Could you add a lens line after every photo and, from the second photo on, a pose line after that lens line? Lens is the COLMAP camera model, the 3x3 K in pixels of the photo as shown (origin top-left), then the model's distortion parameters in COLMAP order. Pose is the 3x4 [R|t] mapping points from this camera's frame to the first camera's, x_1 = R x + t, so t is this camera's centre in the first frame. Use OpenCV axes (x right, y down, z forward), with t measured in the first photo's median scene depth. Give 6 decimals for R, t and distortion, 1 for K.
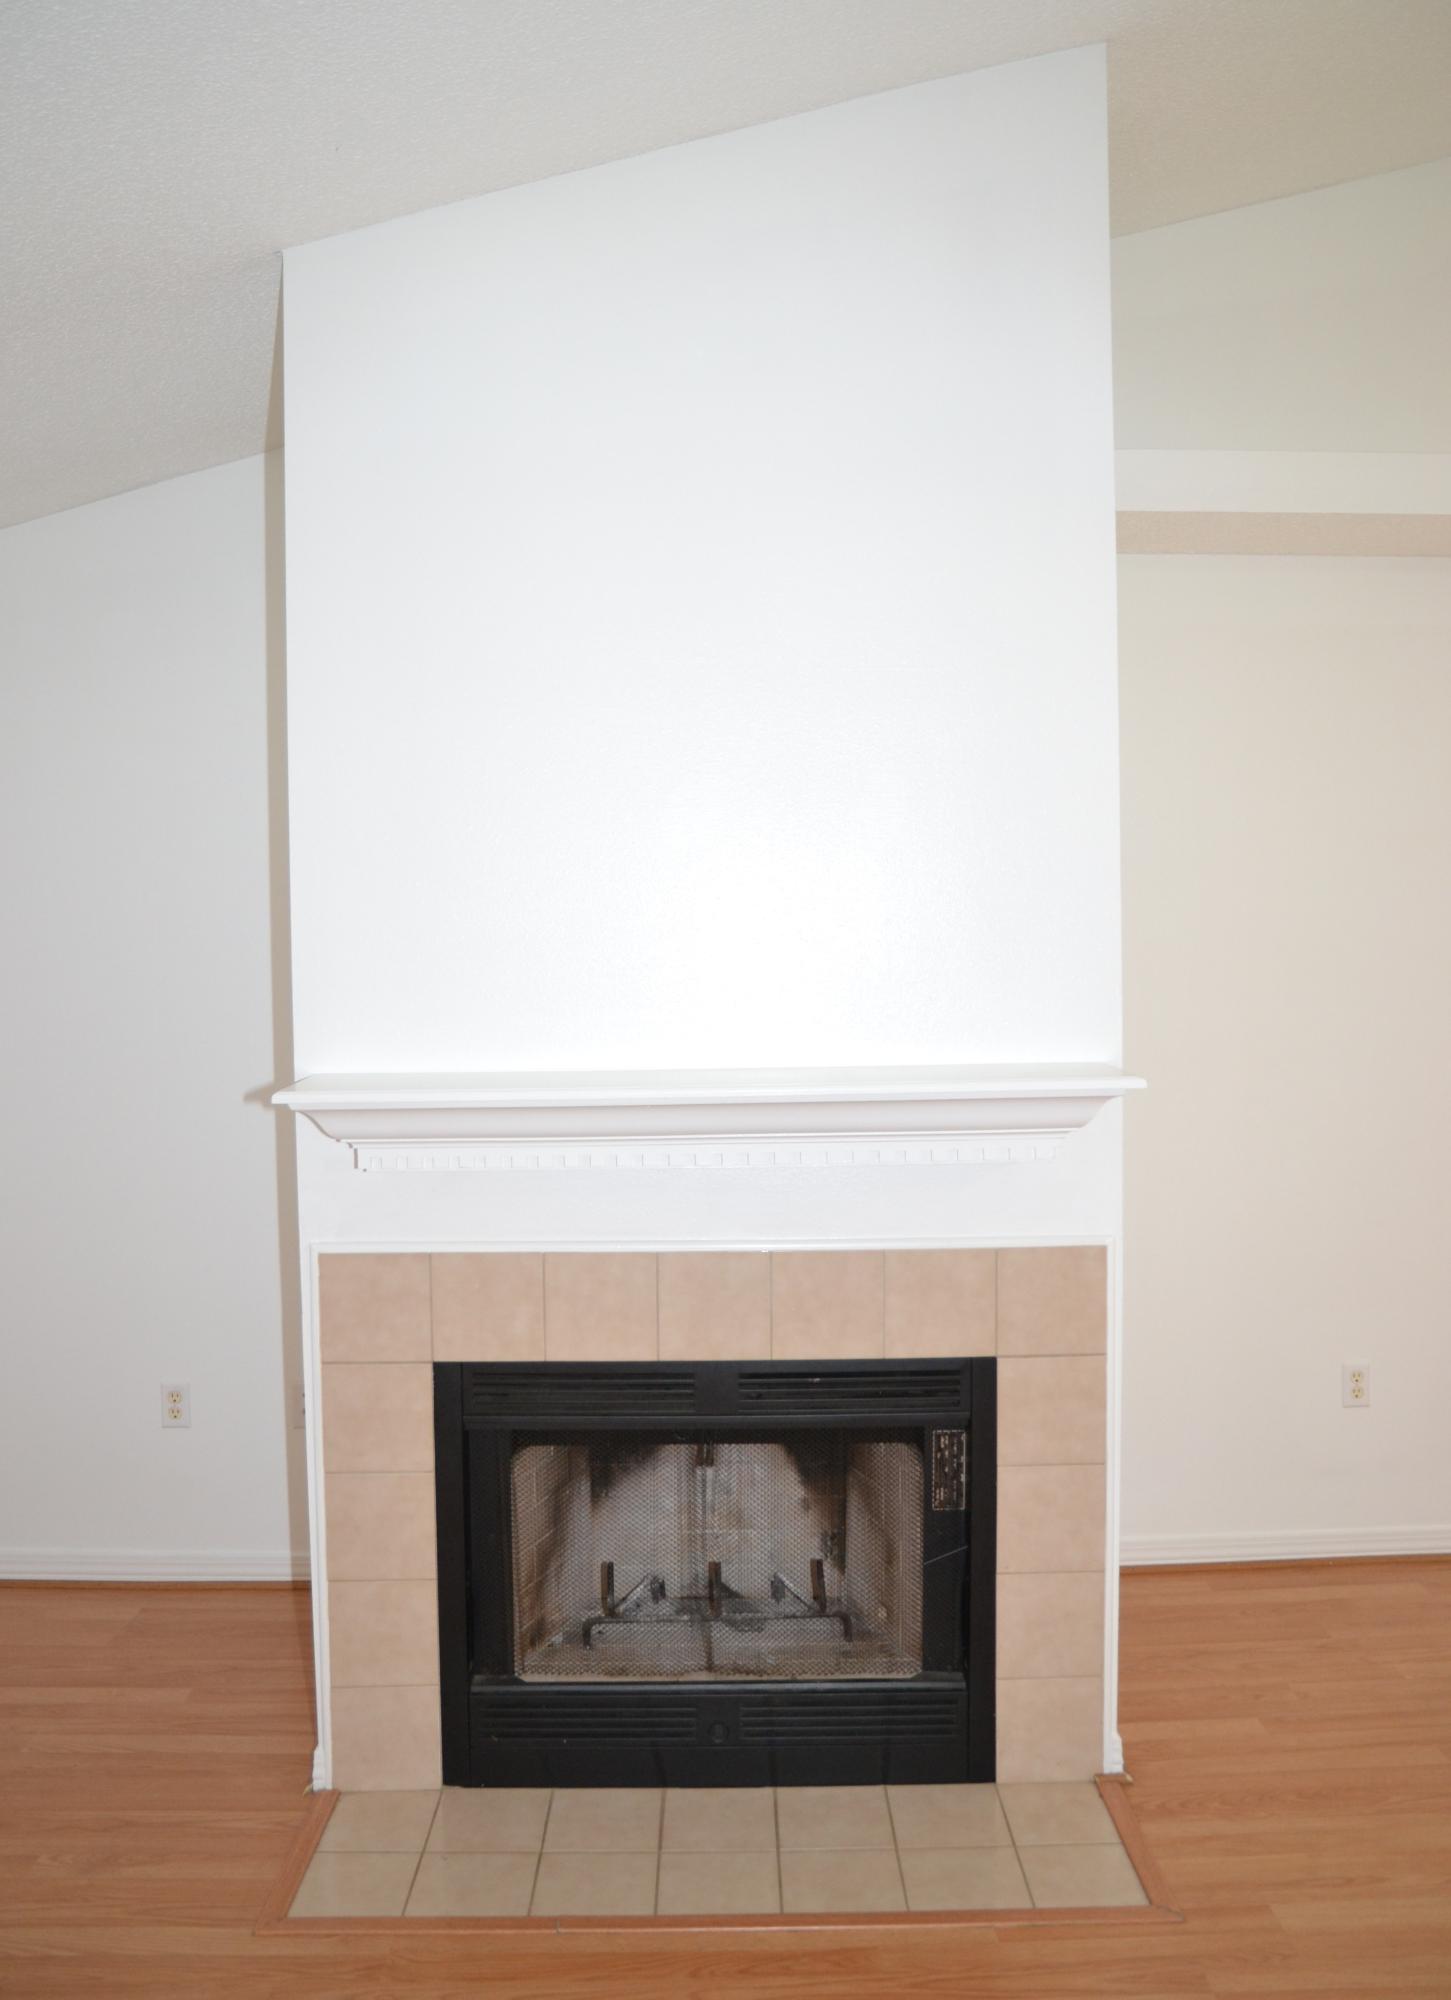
lens RADIAL K [[1465.8, 0, 724.7], [0, 1465.8, 978.9], [0, 0, 1]] dist [-0.061634, 0.000489]
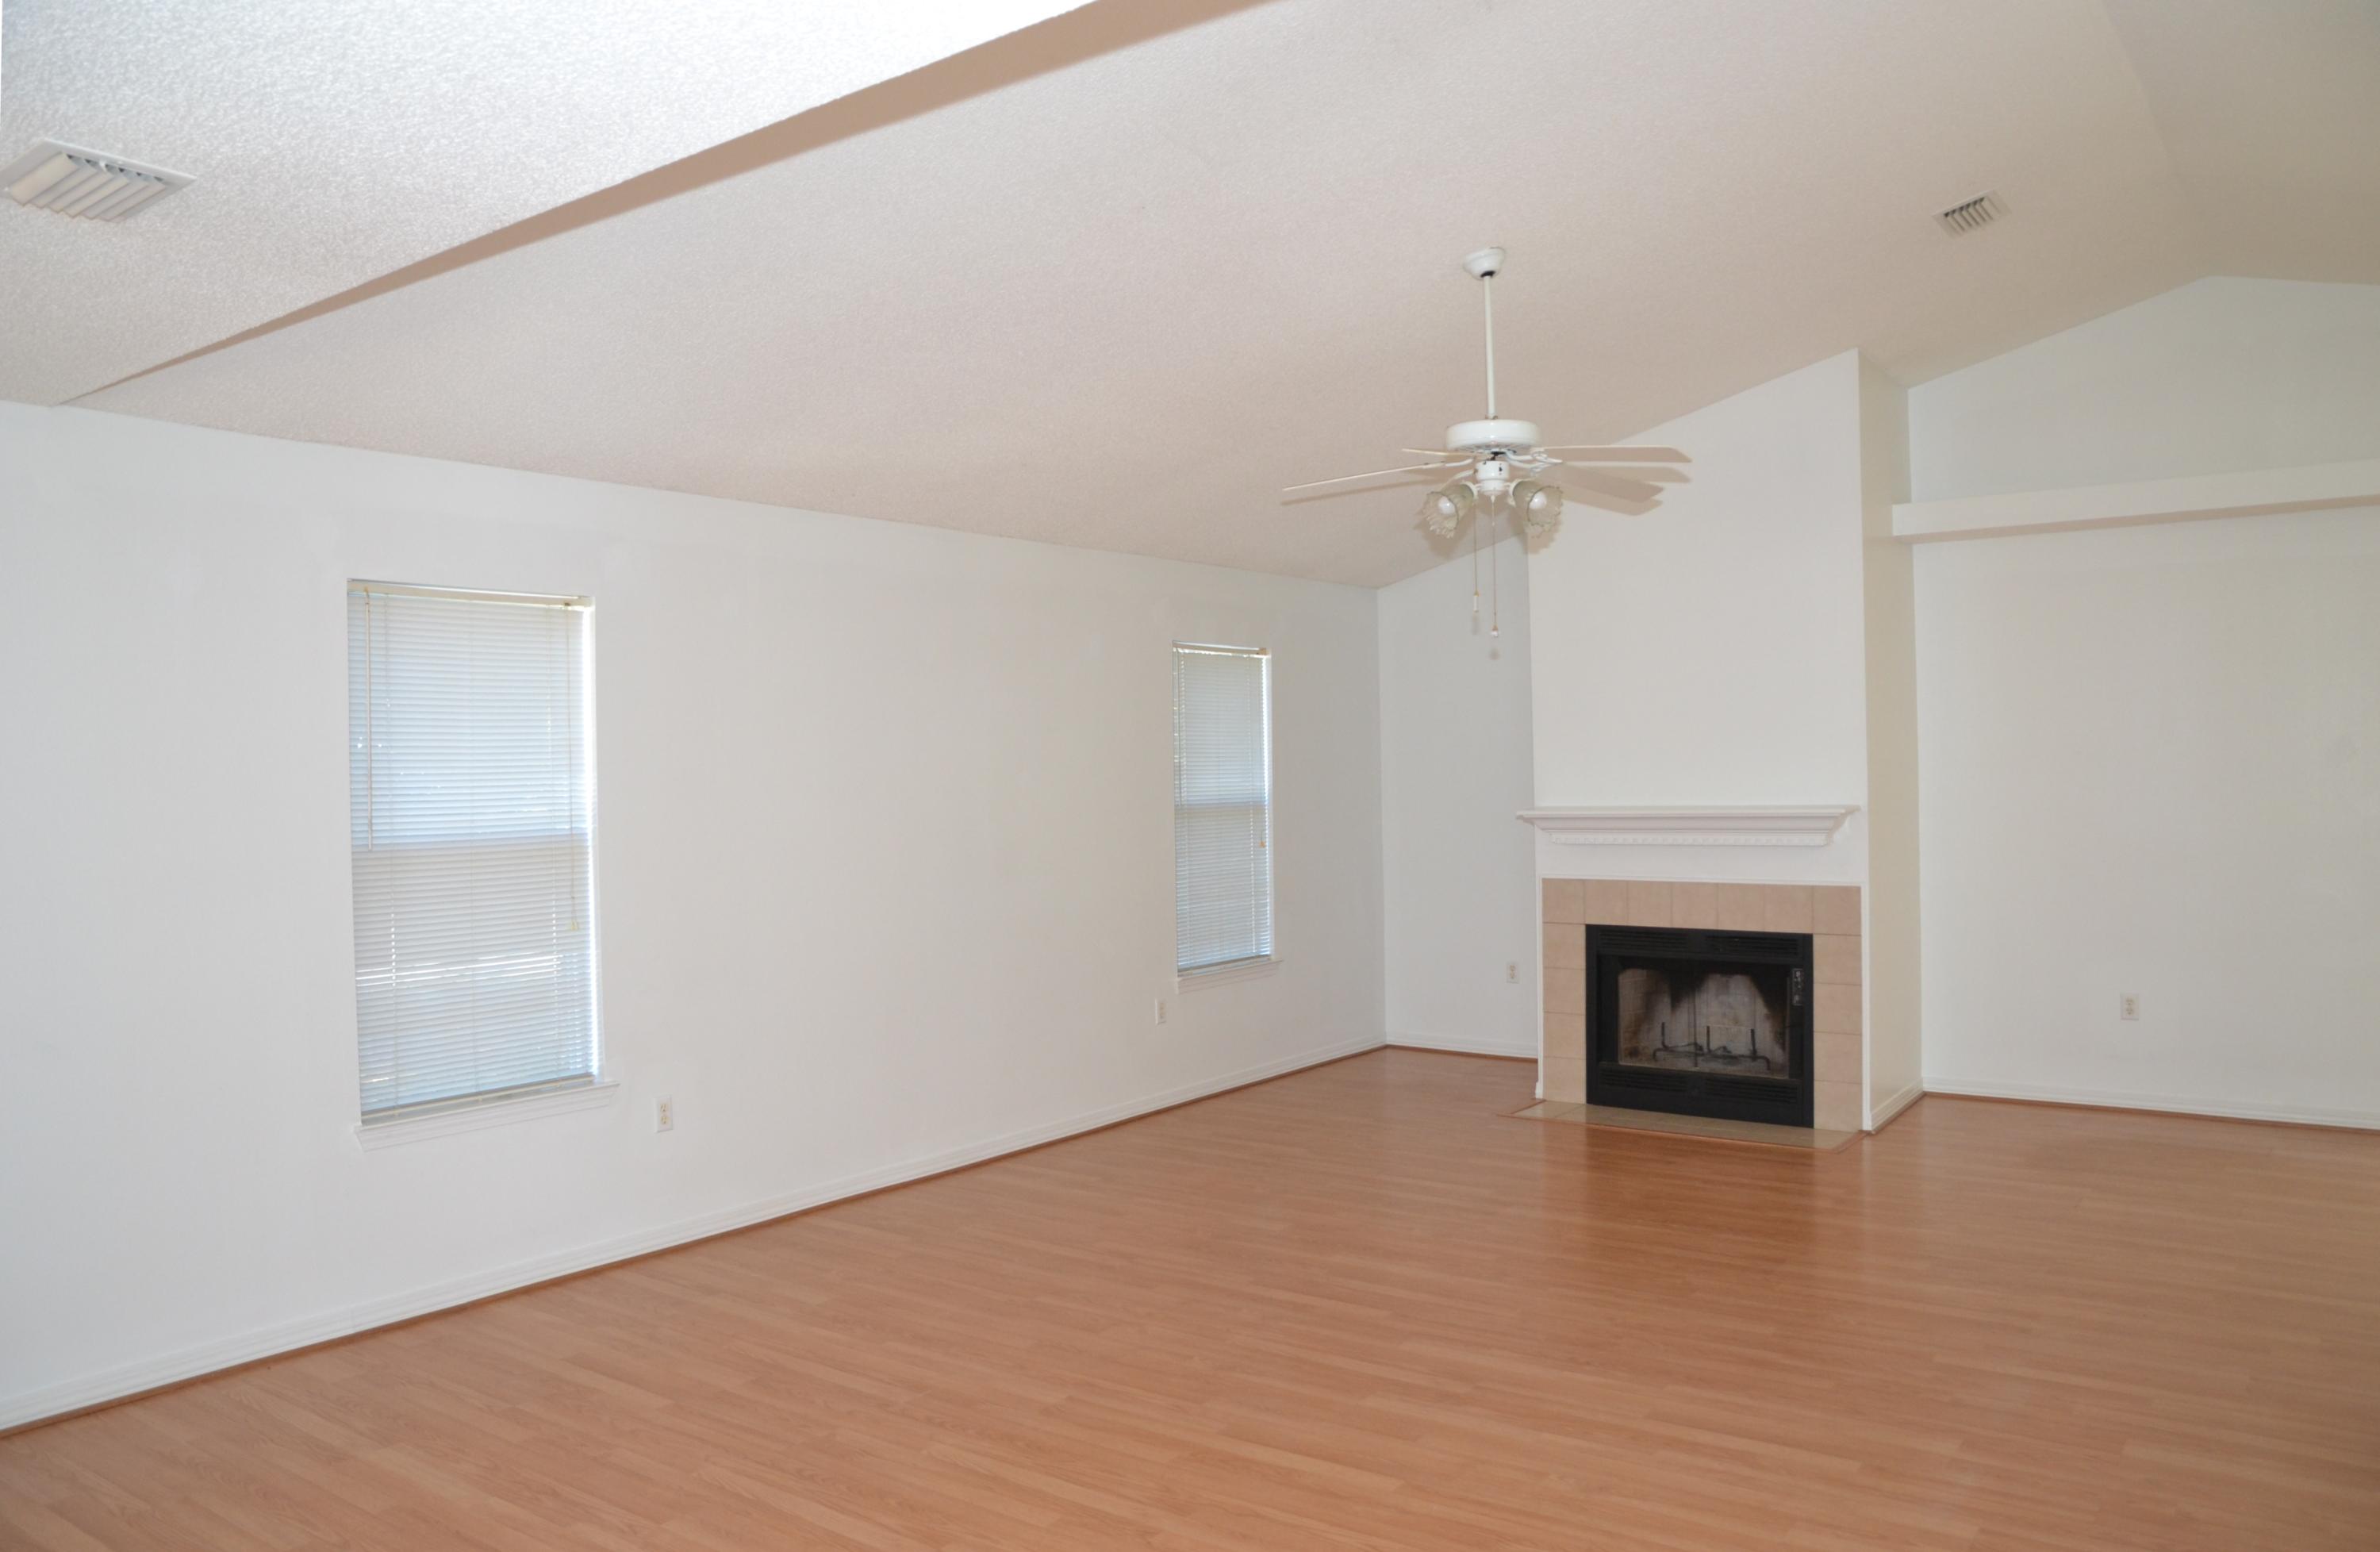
lens RADIAL K [[1751.4, 0, 1190.0], [0, 1751.4, 776.0], [0, 0, 1]] dist [-0.000554, -0.000387]
pose [[0.785987, 0.002156, -0.618239, 1.100040], [-0.007524, 0.999953, -0.006078, 0.037064], [0.618197, 0.009429, 0.785967, -1.729226]]
